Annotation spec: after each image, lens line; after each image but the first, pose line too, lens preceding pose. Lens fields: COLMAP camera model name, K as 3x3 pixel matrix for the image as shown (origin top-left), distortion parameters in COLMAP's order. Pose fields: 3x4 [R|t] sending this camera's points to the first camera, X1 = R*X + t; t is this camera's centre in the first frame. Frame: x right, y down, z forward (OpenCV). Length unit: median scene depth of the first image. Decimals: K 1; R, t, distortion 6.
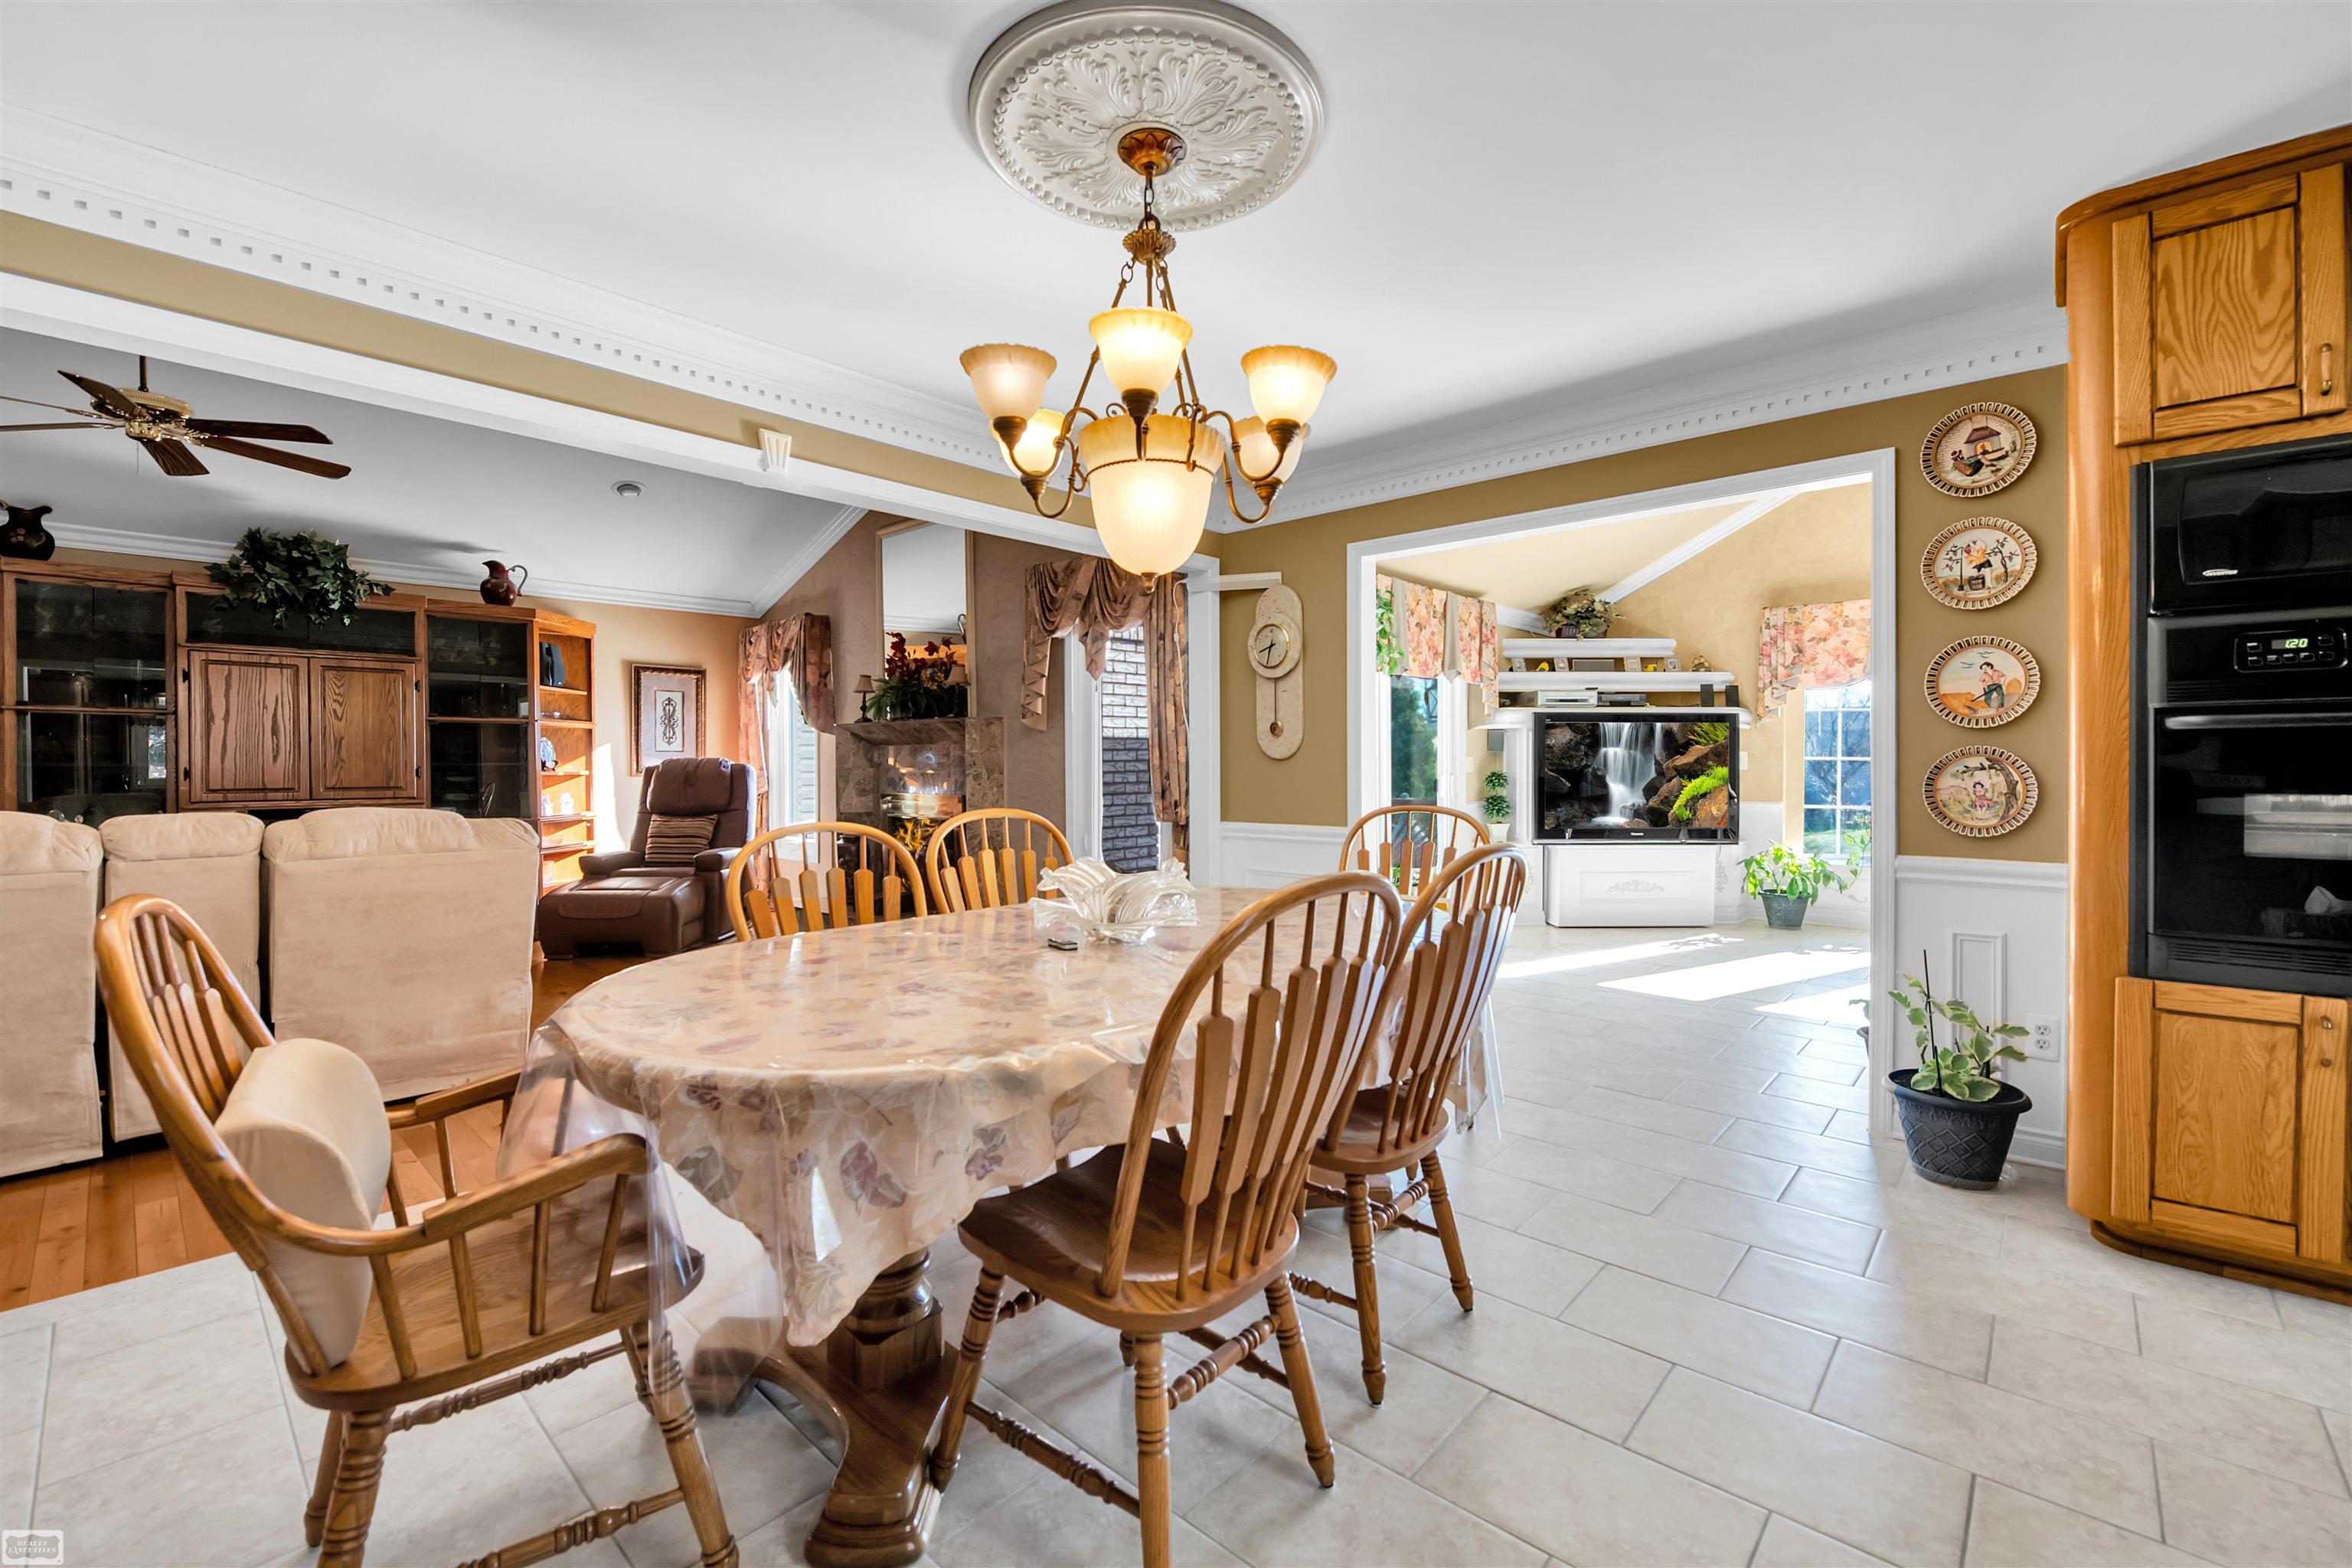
lens RADIAL K [[969.8, 0, 1179.4], [0, 969.8, 772.3], [0, 0, 1]] dist [-0.009248, -0.002688]
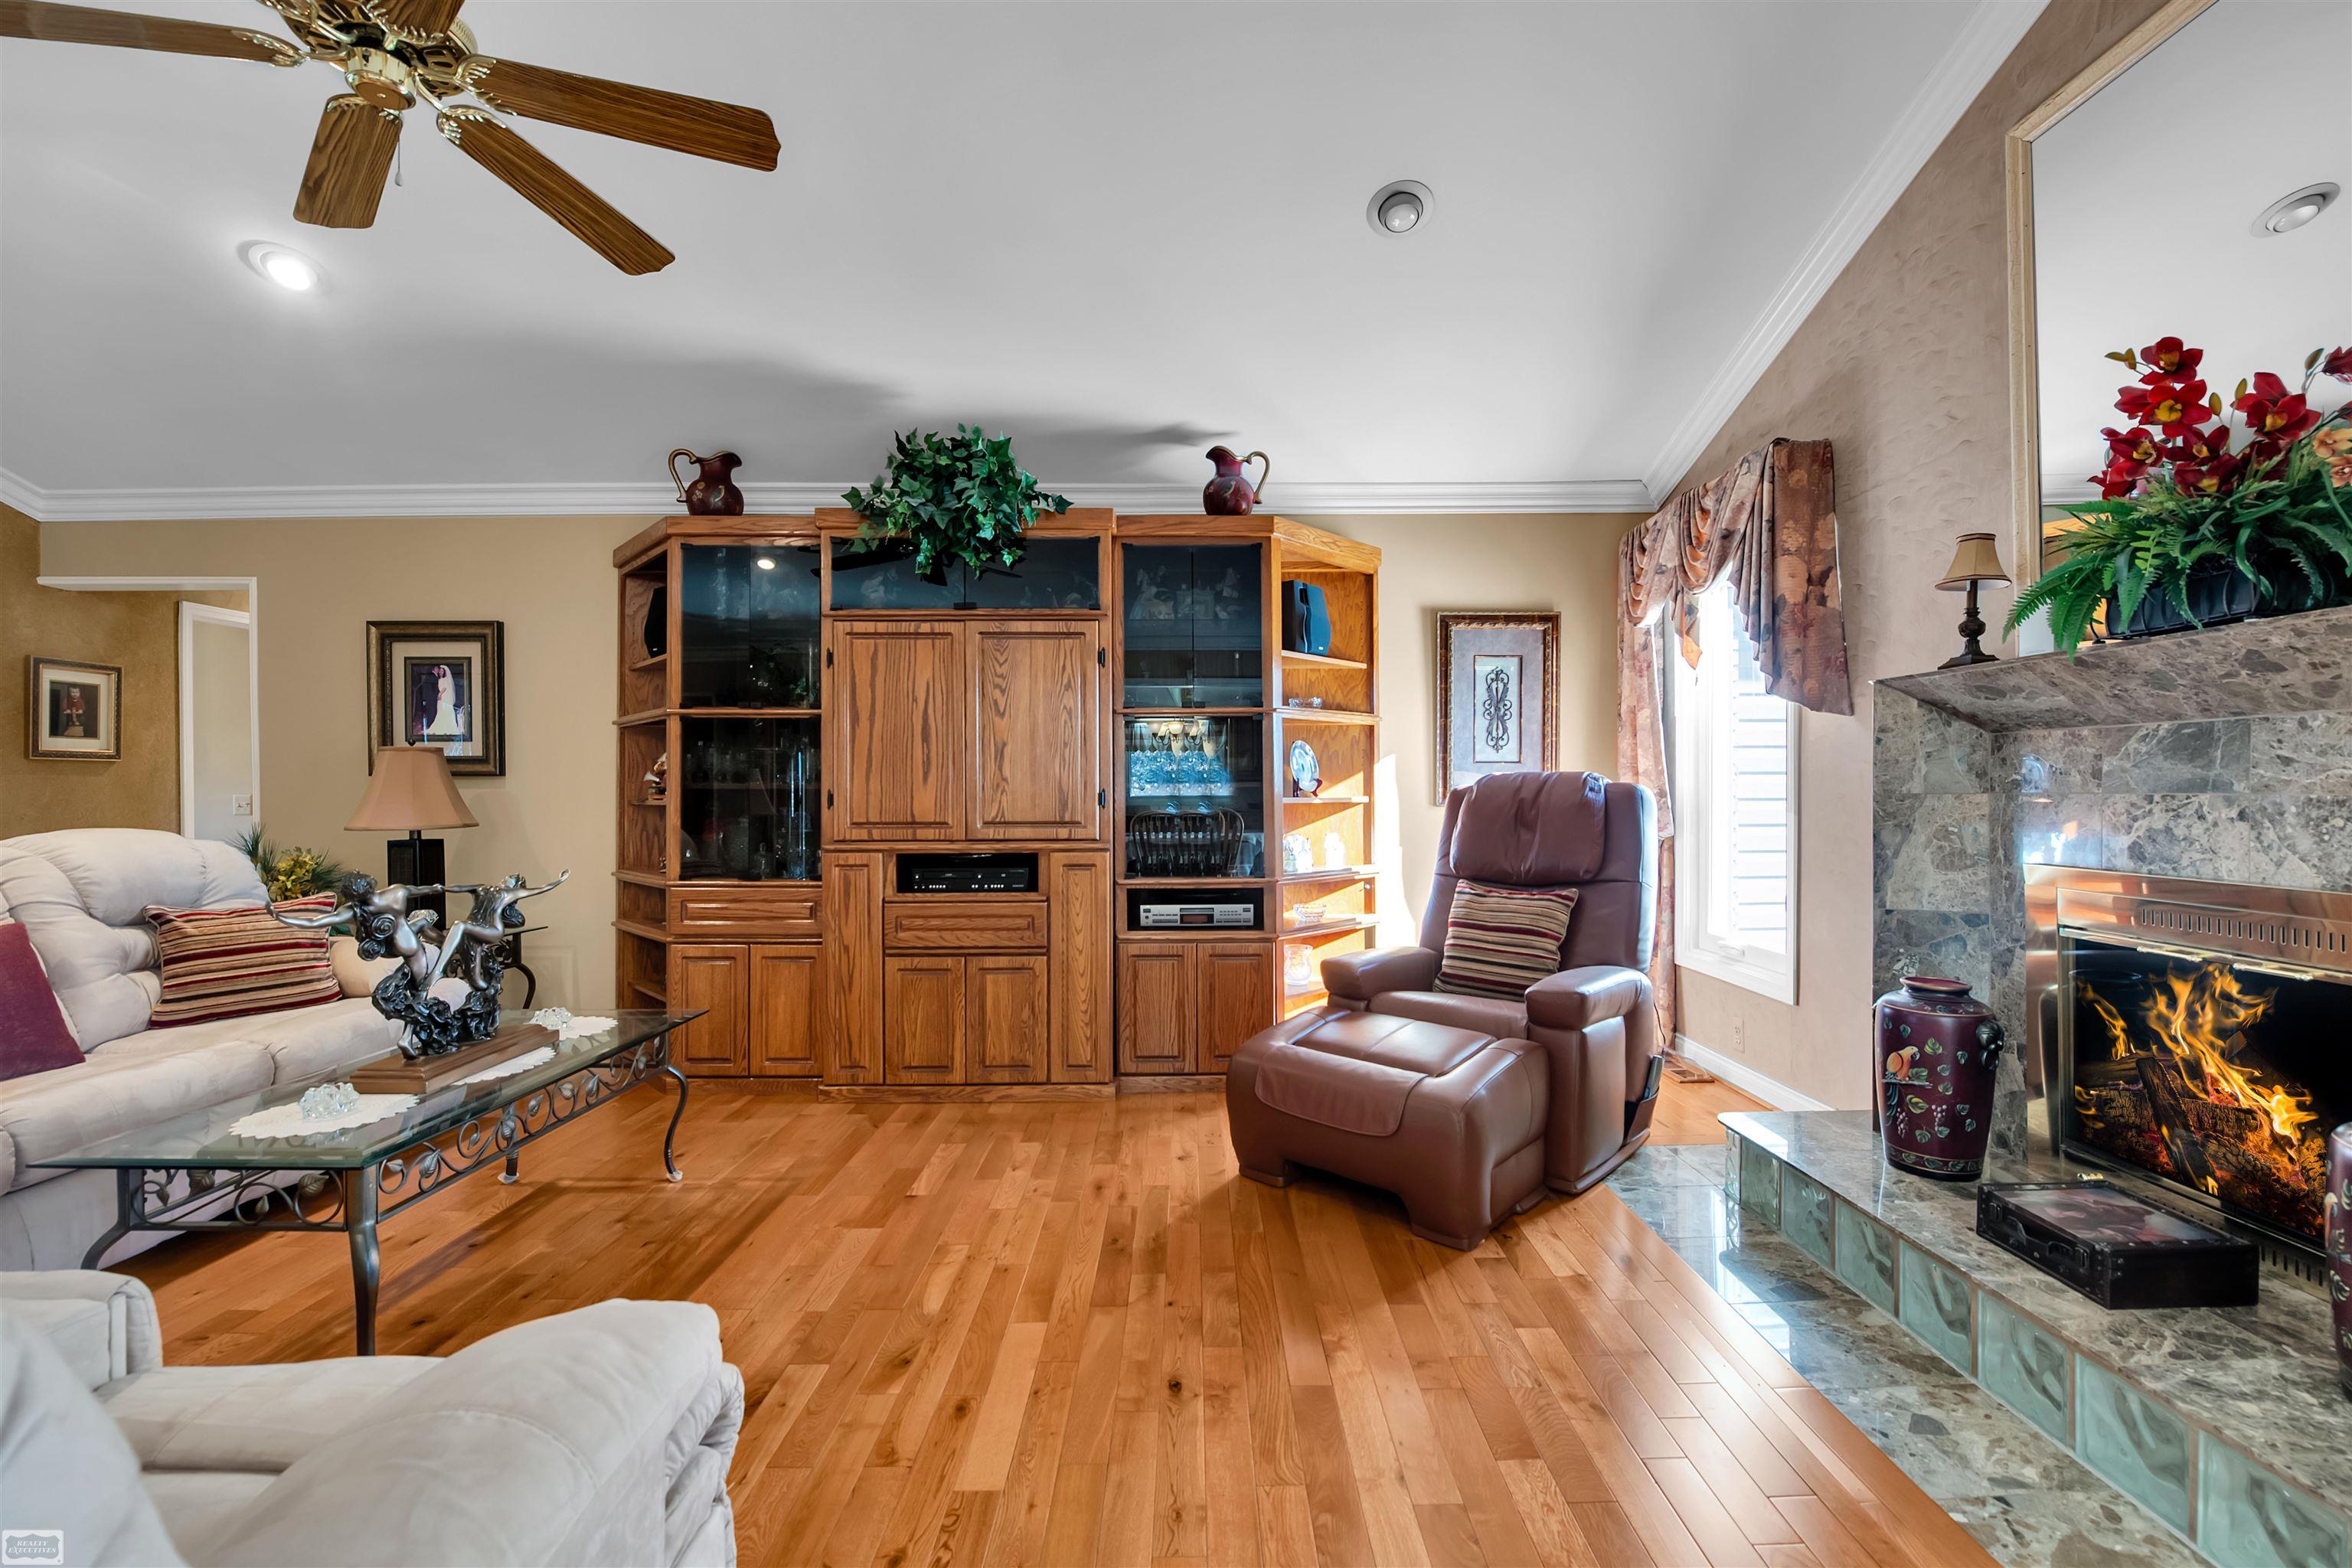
lens RADIAL K [[969.8, 0, 1209.3], [0, 969.8, 795.2], [0, 0, 1]] dist [-0.009248, -0.002688]
pose [[0.688265, 0.004019, -0.725448, -0.316436], [-0.004607, 0.999989, 0.001169, -0.003383], [0.725444, 0.002538, 0.688276, 0.665318]]
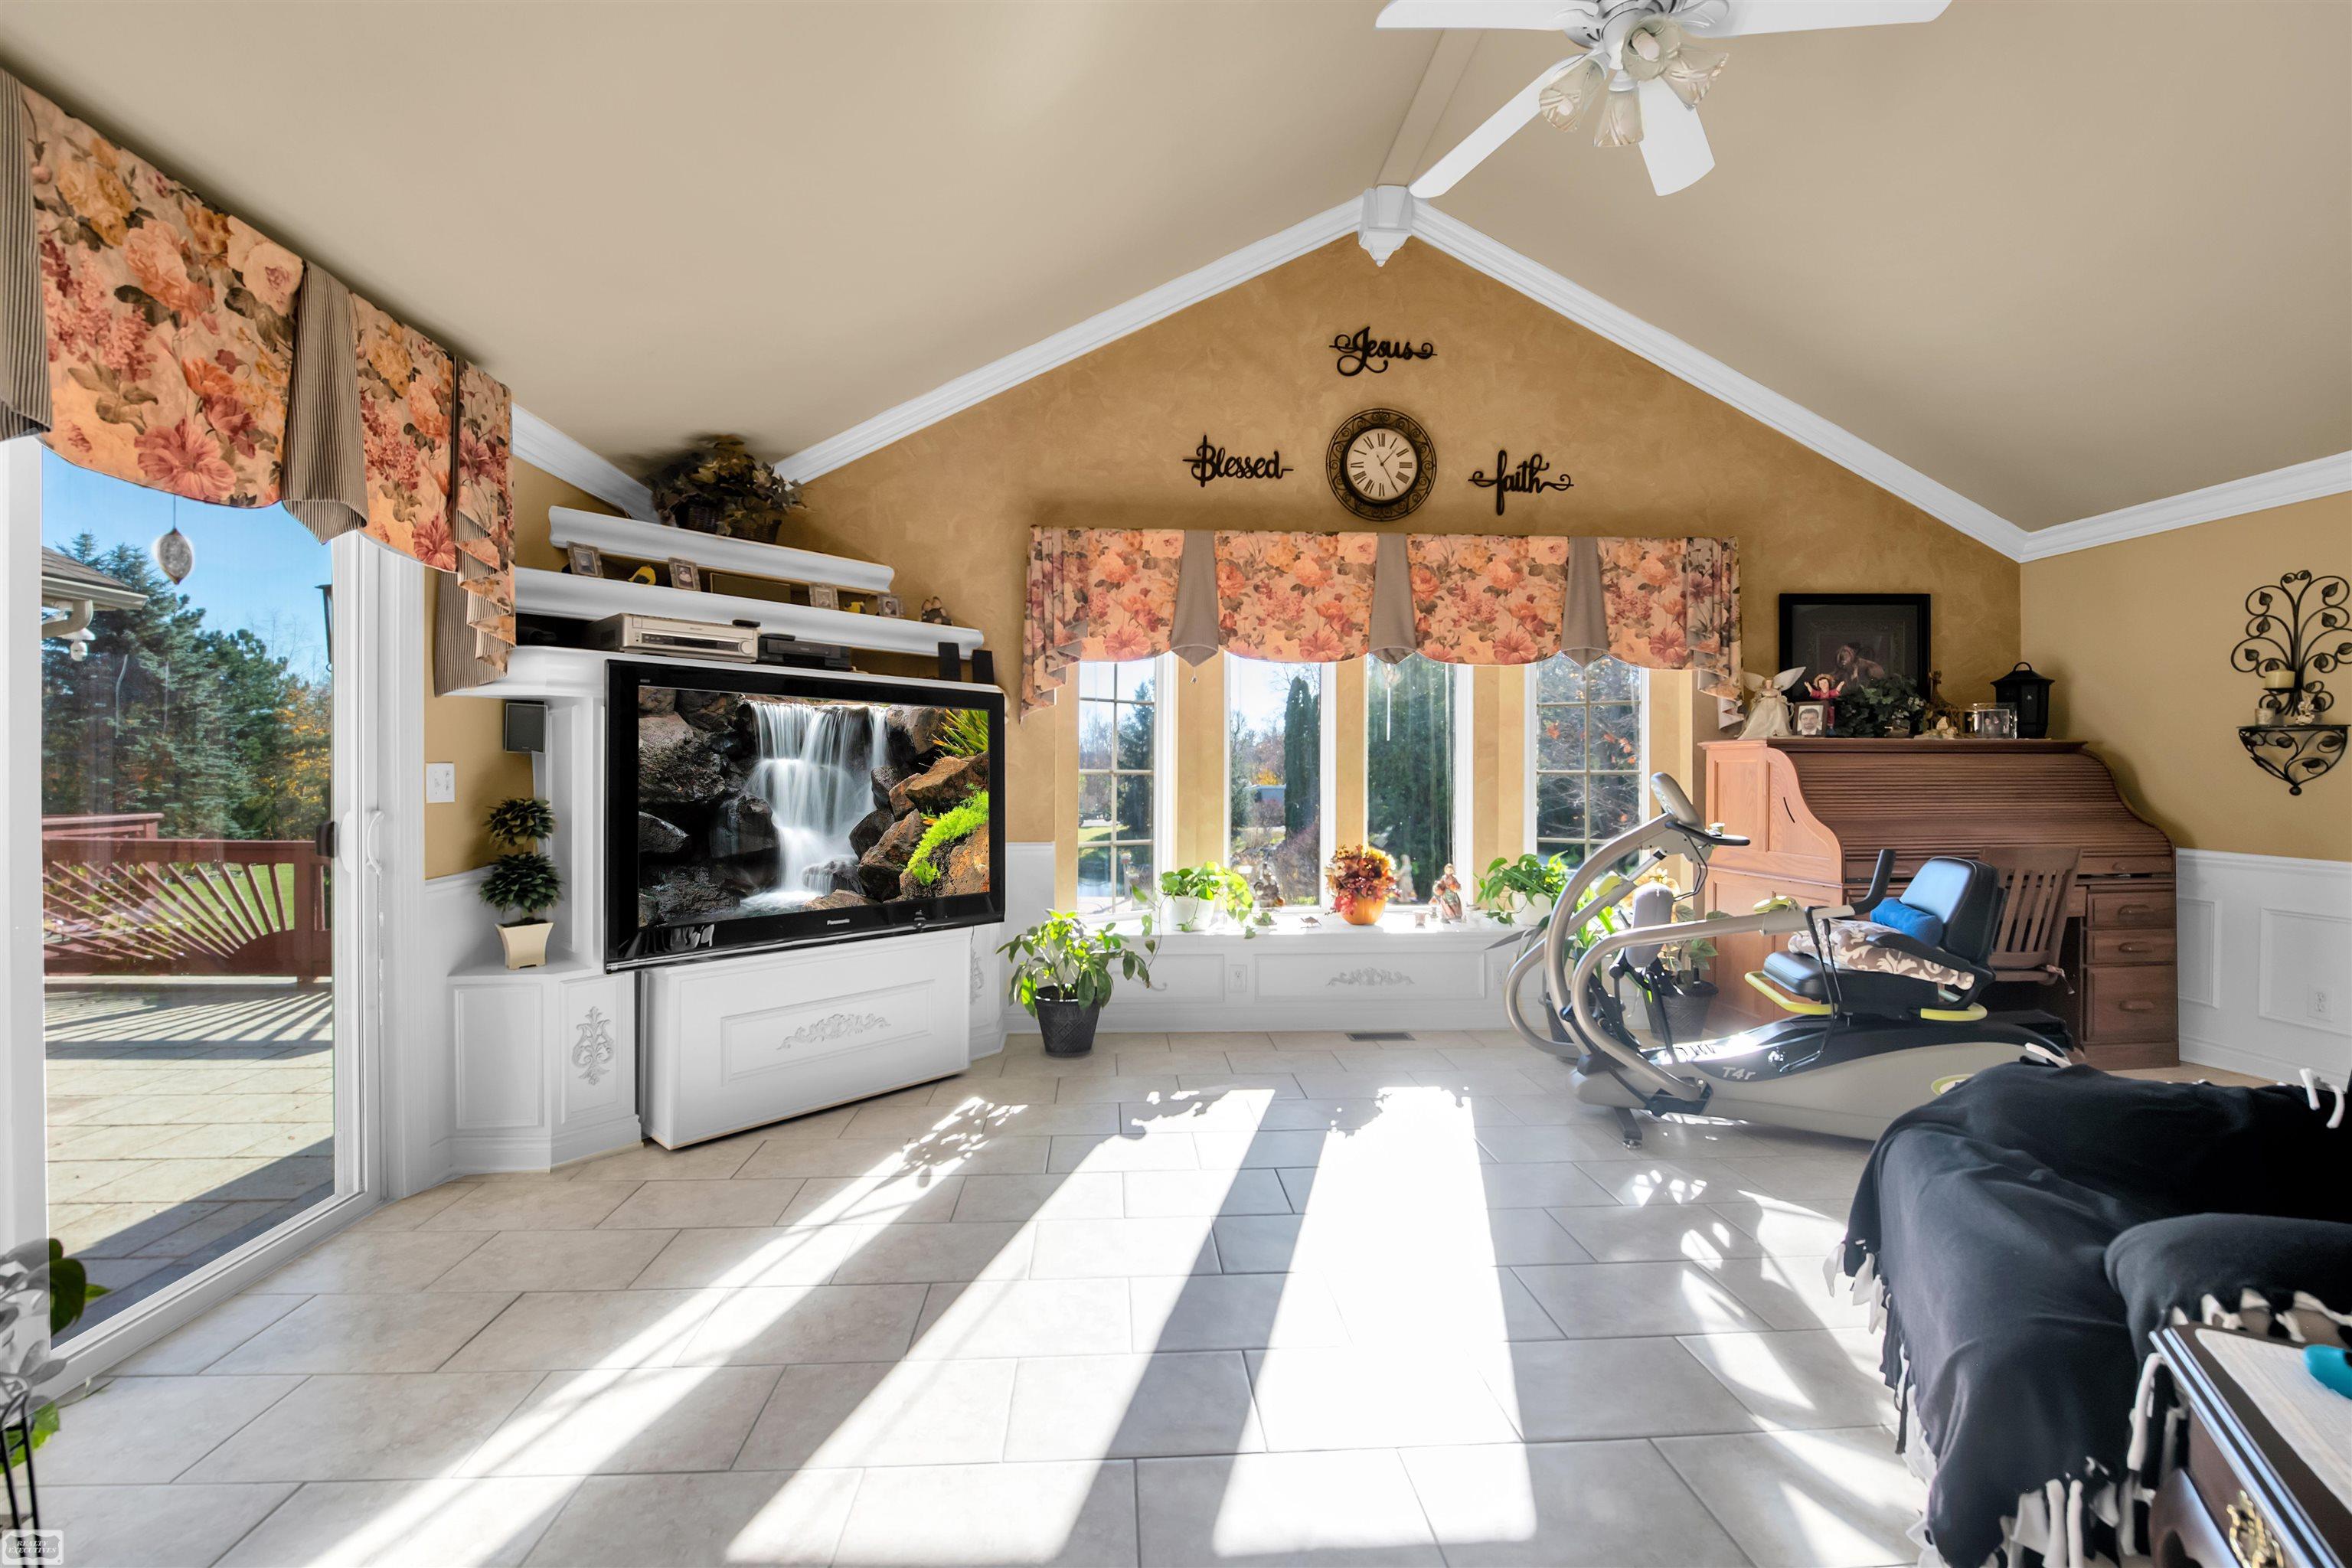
lens RADIAL K [[969.8, 0, 1176.2], [0, 969.8, 773.8], [0, 0, 1]] dist [-0.009248, -0.002688]
pose [[0.684365, 0.002932, 0.729134, 0.270326], [0.006391, 0.999929, -0.010020, -0.008219], [-0.729112, 0.011517, 0.684298, 0.630454]]
